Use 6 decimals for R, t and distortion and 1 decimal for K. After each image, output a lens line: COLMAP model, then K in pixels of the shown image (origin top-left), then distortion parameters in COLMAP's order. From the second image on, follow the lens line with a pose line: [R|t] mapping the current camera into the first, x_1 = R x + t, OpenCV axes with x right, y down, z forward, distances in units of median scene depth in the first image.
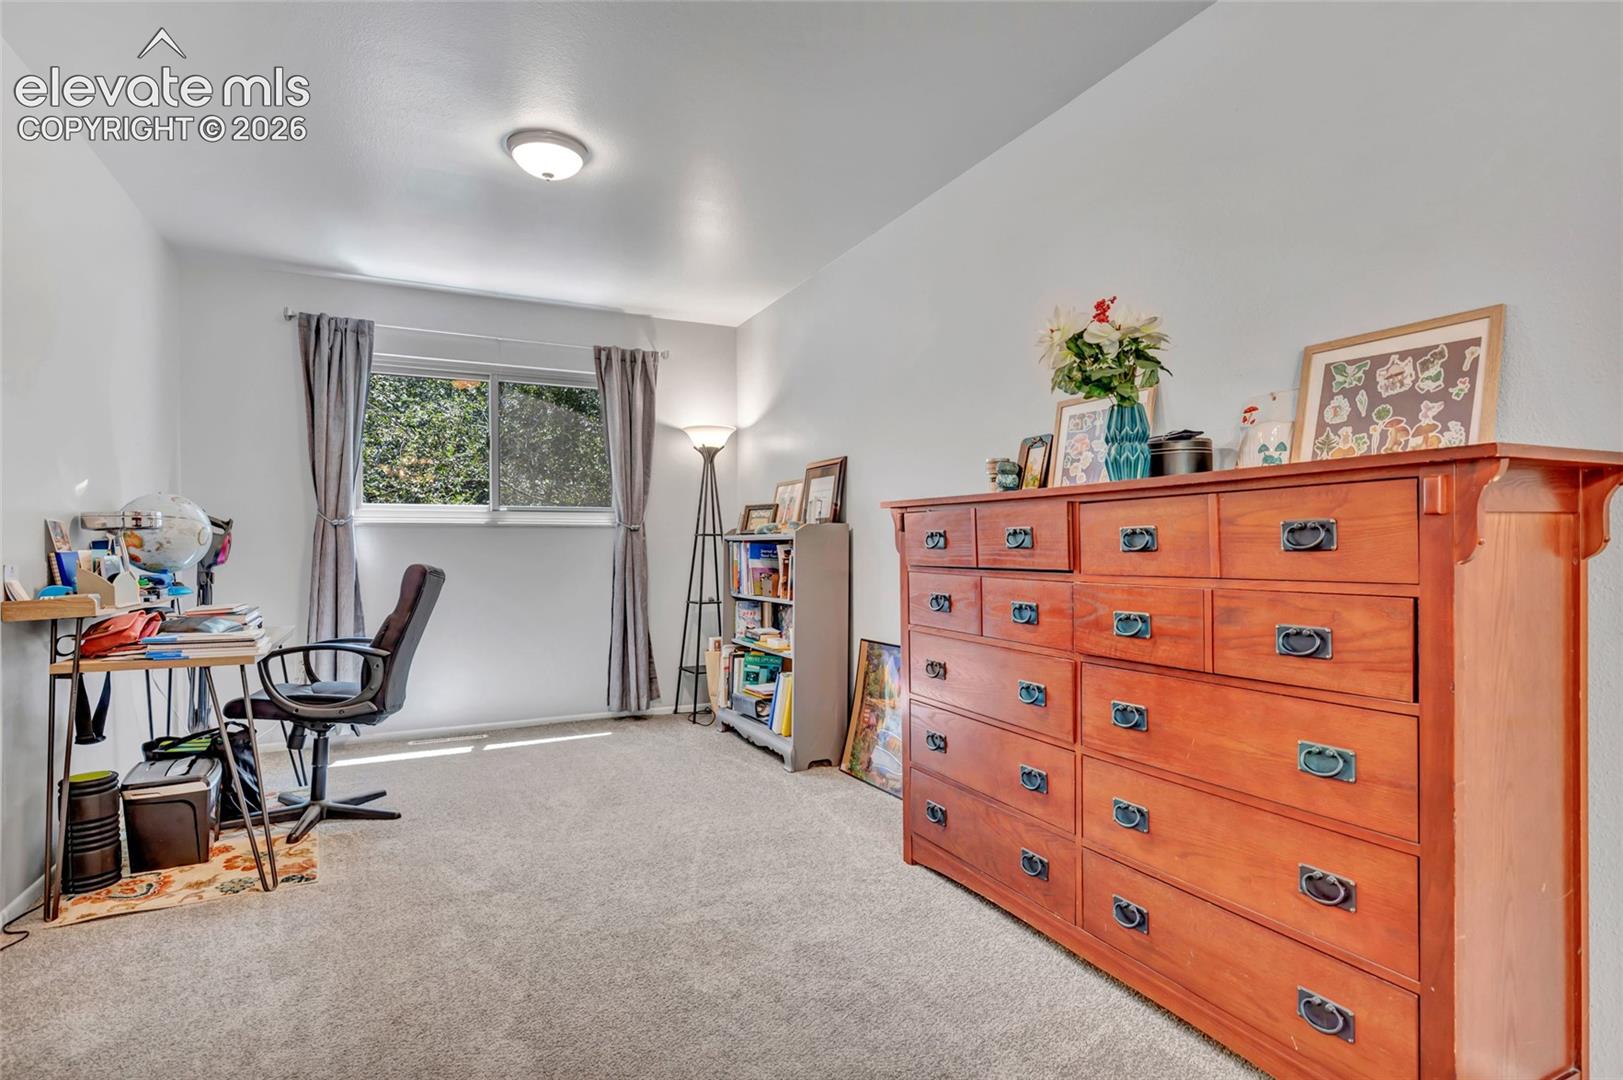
lens RADIAL K [[816.6, 0, 809.8], [0, 816.6, 542.1], [0, 0, 1]] dist [-0.001762, 0.000719]
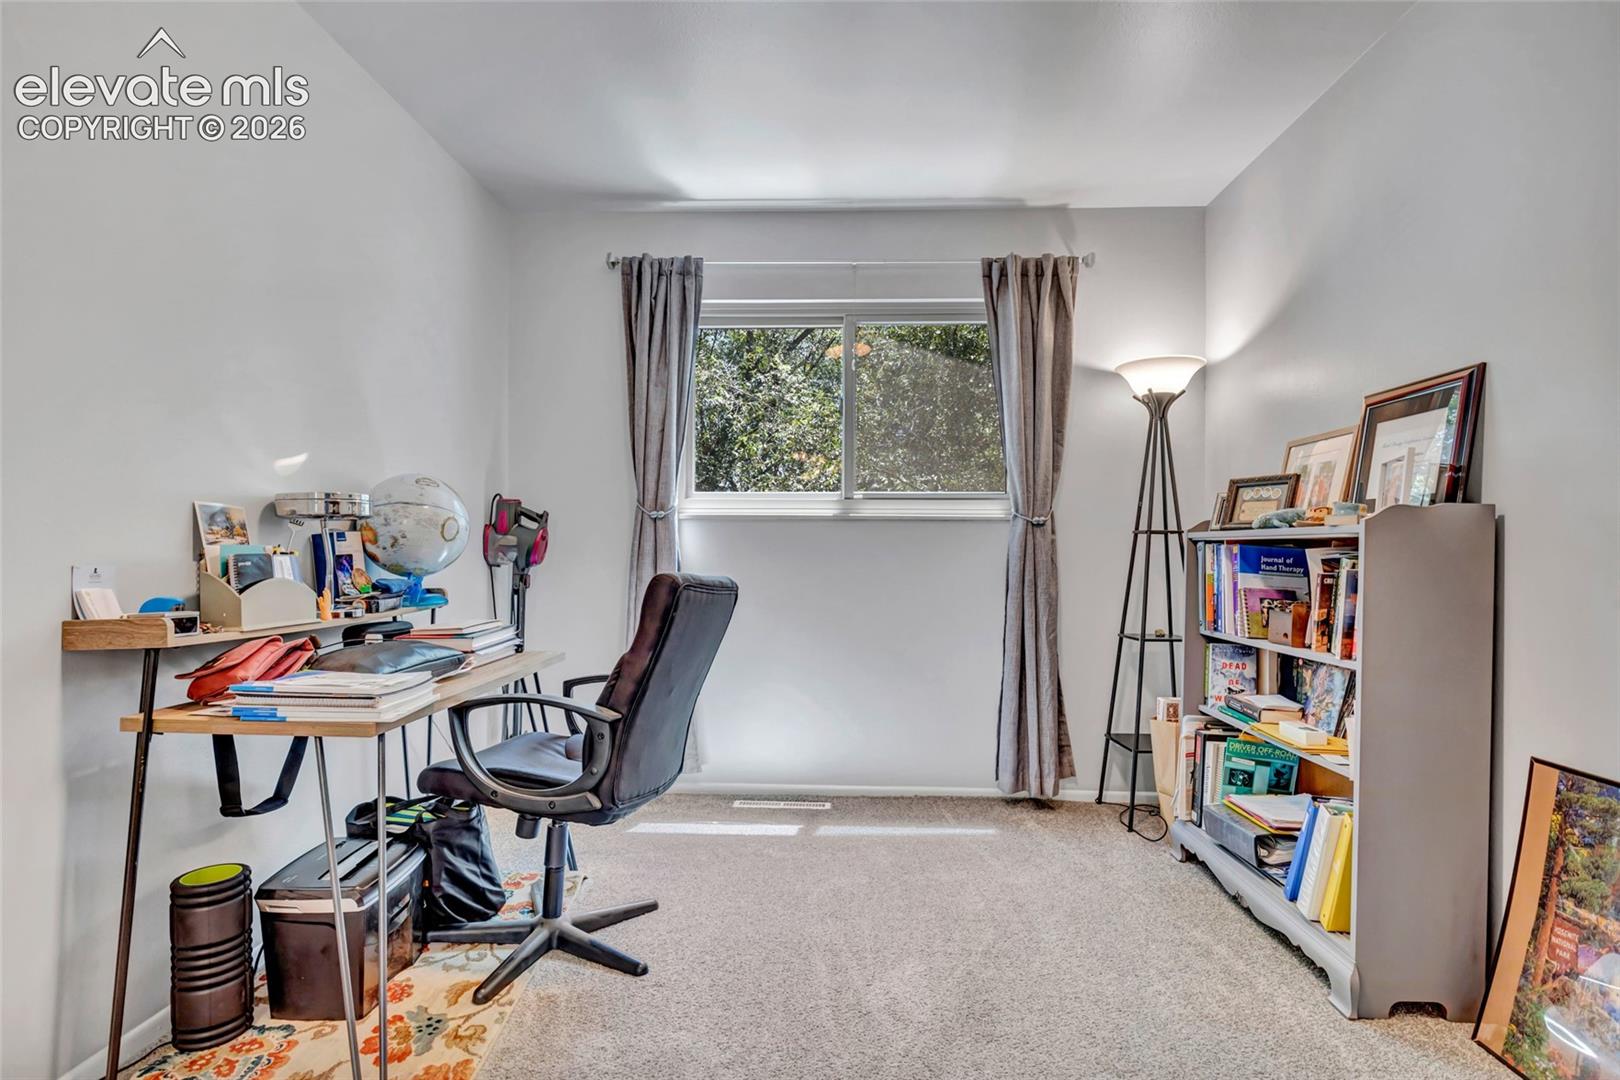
lens RADIAL K [[815.1, 0, 810.5], [0, 815.1, 550.1], [0, 0, 1]] dist [-0.001762, 0.000719]
pose [[0.877060, 0.011464, -0.480243, -0.066464], [-0.008266, 0.999927, 0.008773, 0.002114], [0.480309, -0.003725, 0.877091, 0.375513]]
